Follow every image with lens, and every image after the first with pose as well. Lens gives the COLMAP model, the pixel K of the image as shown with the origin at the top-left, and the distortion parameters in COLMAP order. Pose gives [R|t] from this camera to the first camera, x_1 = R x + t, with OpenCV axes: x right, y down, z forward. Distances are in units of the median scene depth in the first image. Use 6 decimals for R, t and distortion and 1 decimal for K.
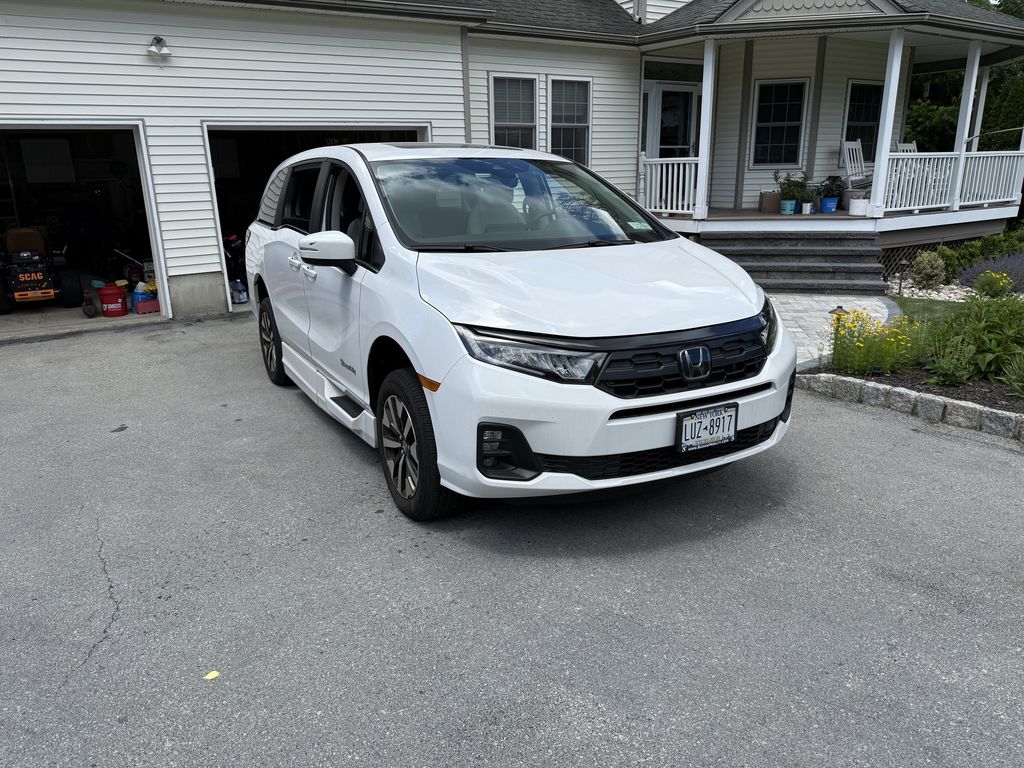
lens RADIAL K [[715.2, 0, 512.0], [0, 715.2, 384.0], [0, 0, 1]] dist [0.002745, -0.005406]
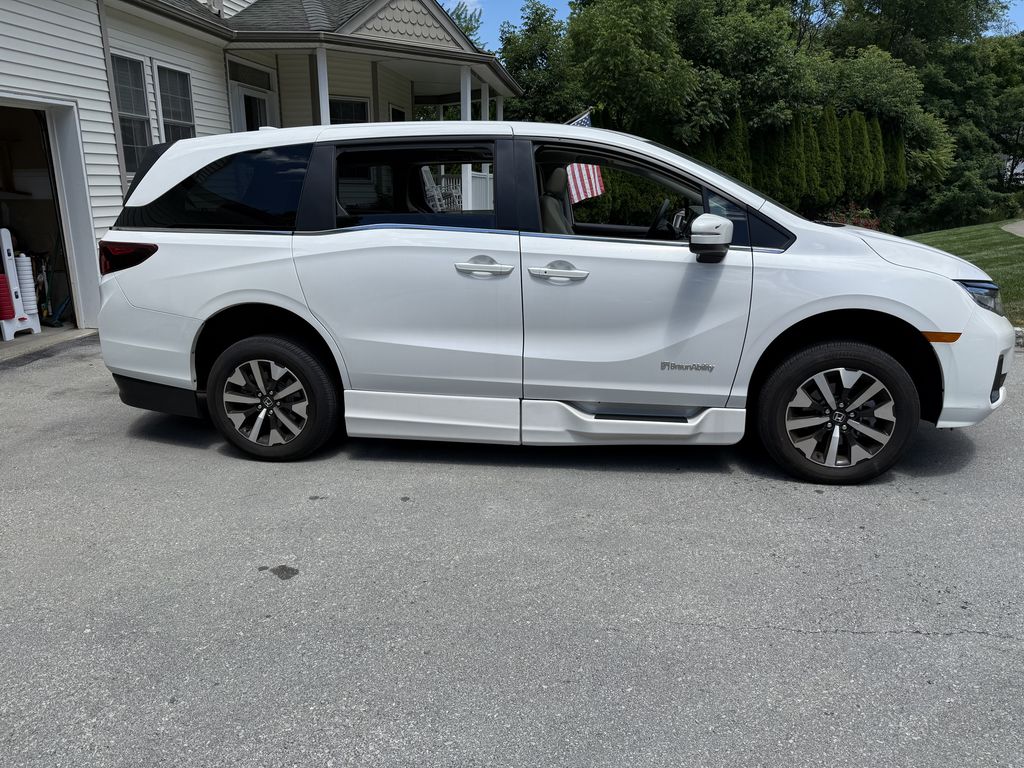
lens RADIAL K [[715.2, 0, 512.0], [0, 715.2, 384.0], [0, 0, 1]] dist [0.002745, -0.005406]
pose [[0.640420, -0.183795, 0.745709, -0.365078], [0.207053, 0.976311, 0.062814, -0.036284], [-0.739589, 0.114174, 0.663304, 0.198336]]
